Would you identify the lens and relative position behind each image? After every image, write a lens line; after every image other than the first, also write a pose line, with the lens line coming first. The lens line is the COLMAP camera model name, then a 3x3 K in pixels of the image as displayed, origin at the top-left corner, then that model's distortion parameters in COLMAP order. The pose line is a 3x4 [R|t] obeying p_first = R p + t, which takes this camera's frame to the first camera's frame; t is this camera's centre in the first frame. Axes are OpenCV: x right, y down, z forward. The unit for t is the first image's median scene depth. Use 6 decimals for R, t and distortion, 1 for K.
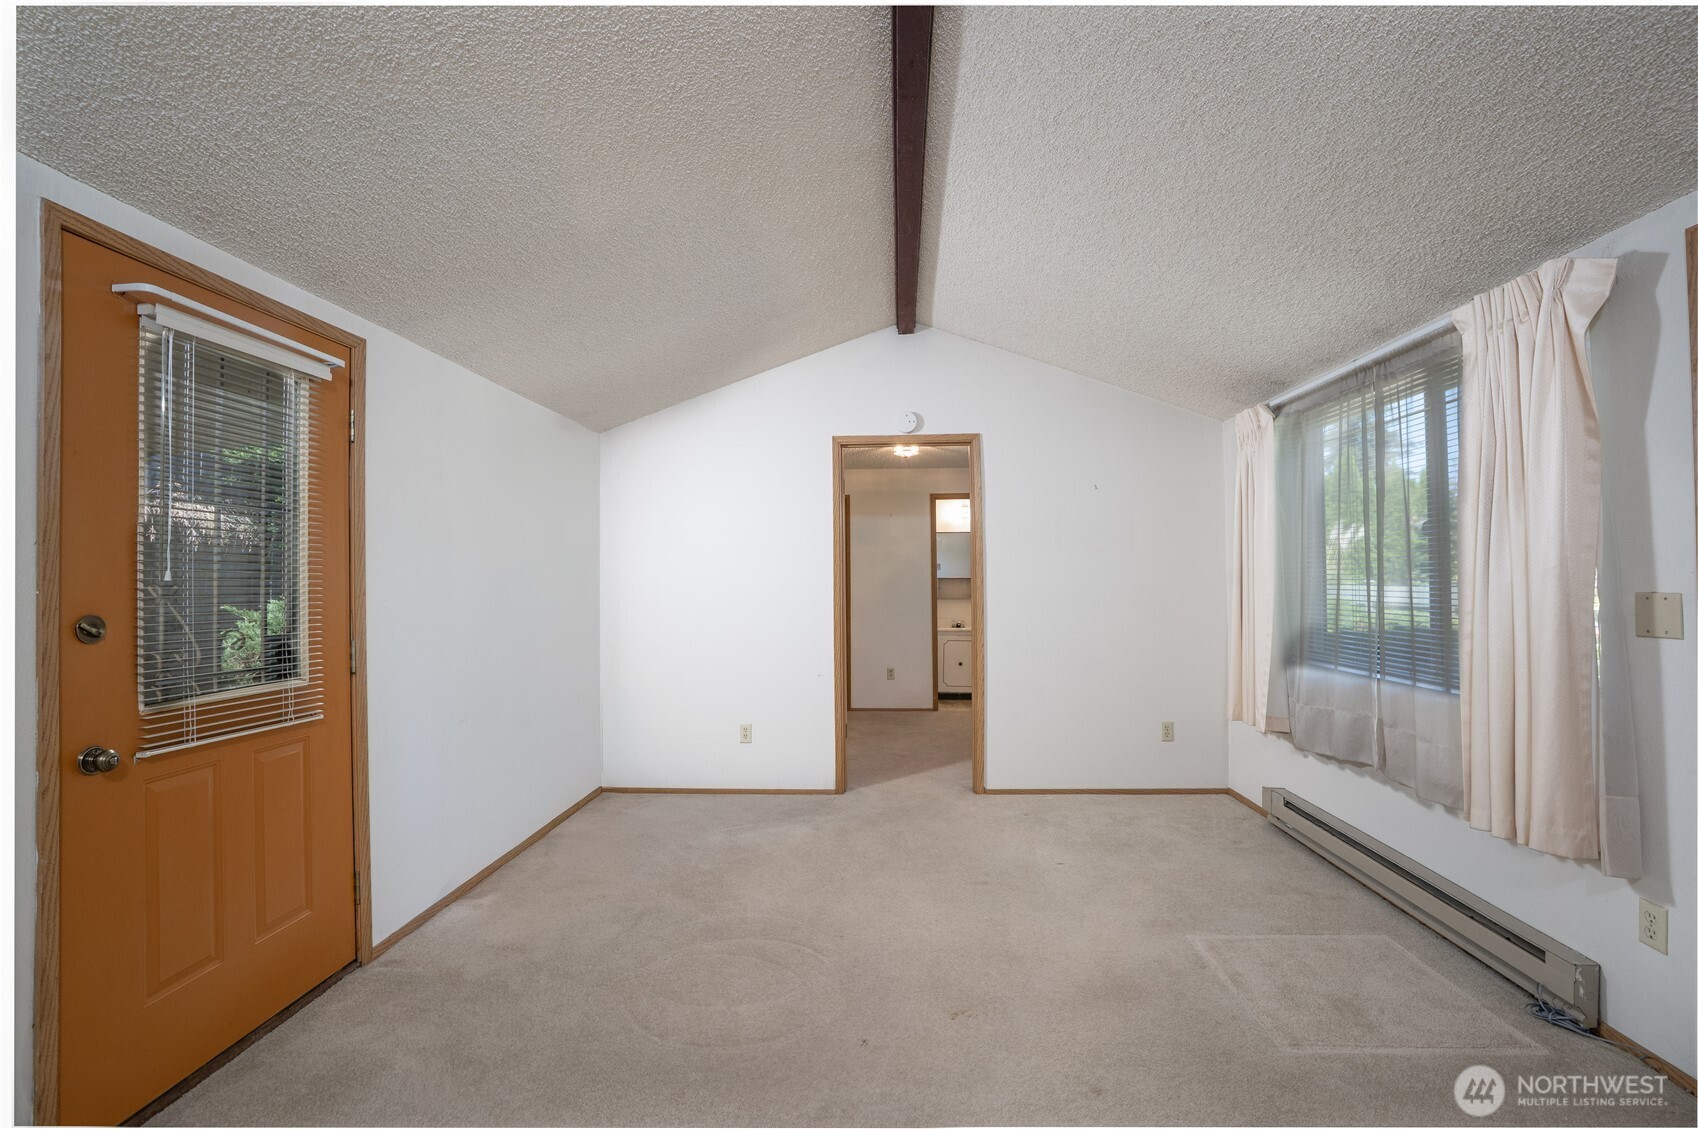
lens RADIAL K [[788.2, 0, 853.3], [0, 788.2, 568.9], [0, 0, 1]] dist [-0.063515, 0.022622]
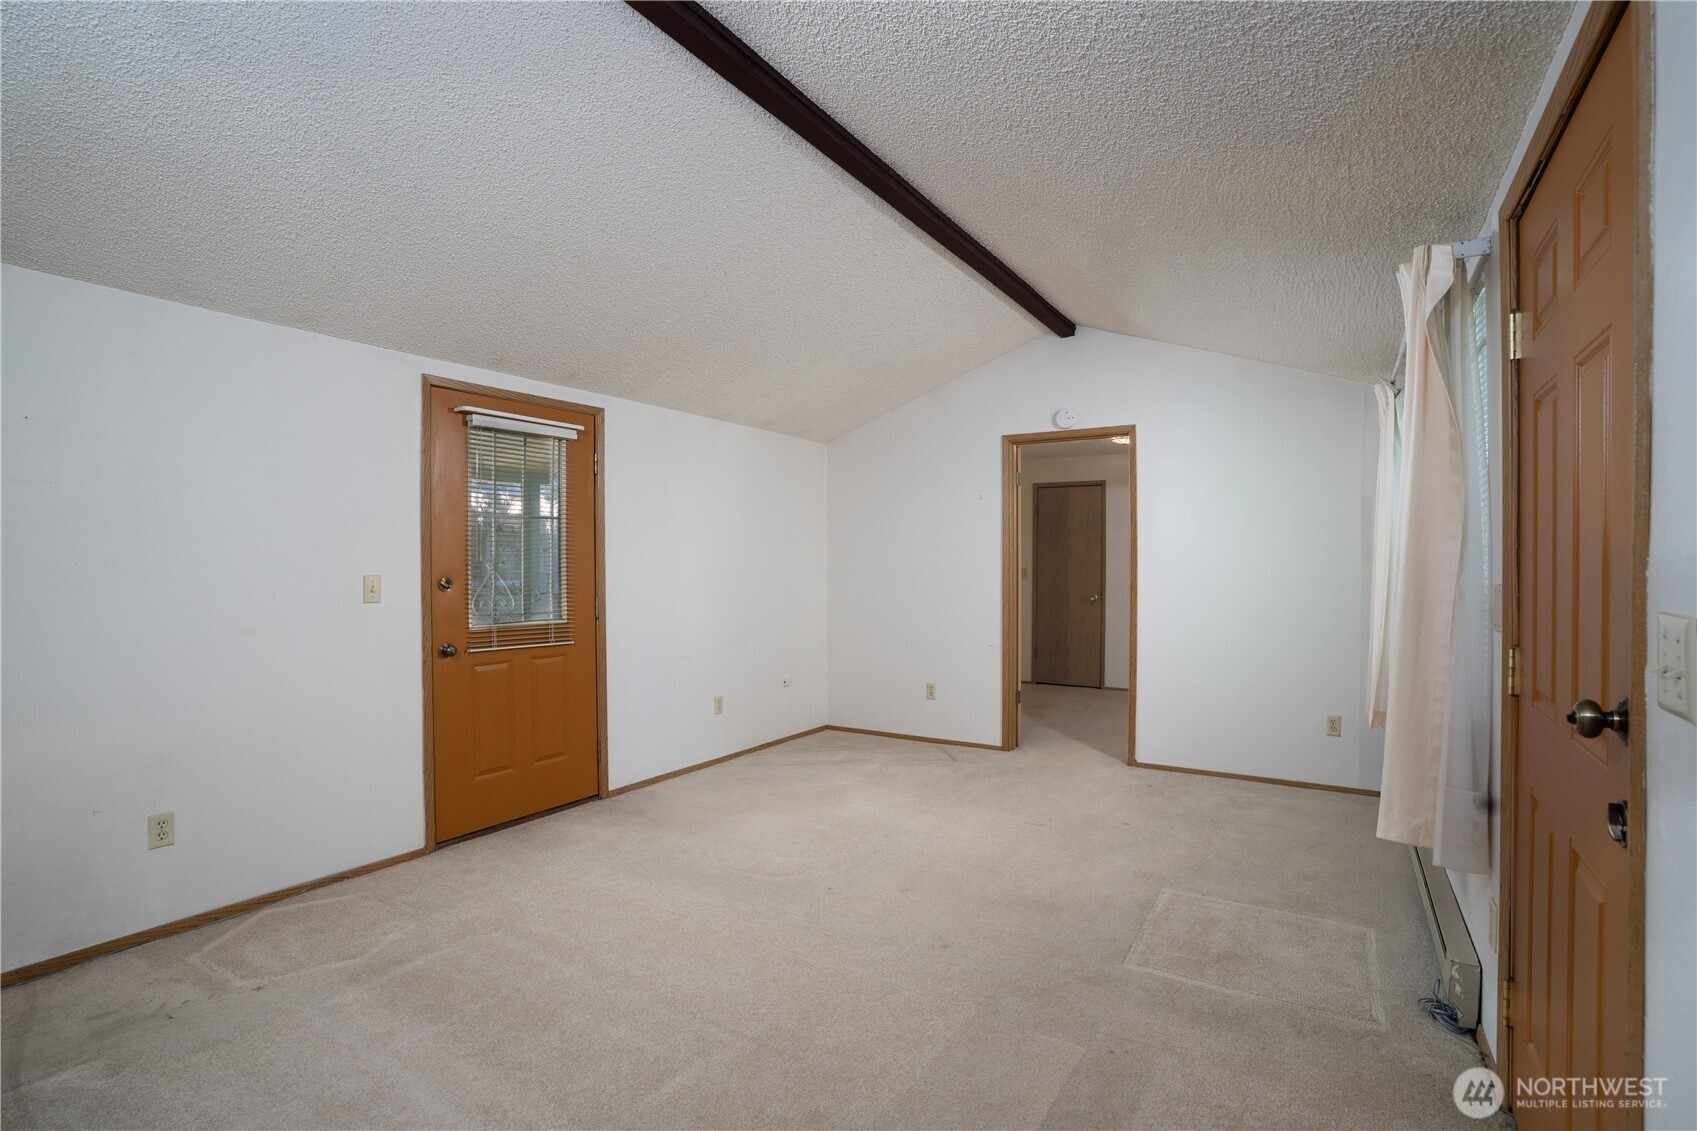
lens RADIAL K [[787.7, 0, 844.3], [0, 787.7, 568.0], [0, 0, 1]] dist [-0.063515, 0.022622]
pose [[0.878867, 0.012674, -0.476898, 0.590630], [-0.001612, 0.999720, 0.023598, -0.008562], [0.477064, -0.019971, 0.878642, -0.193565]]
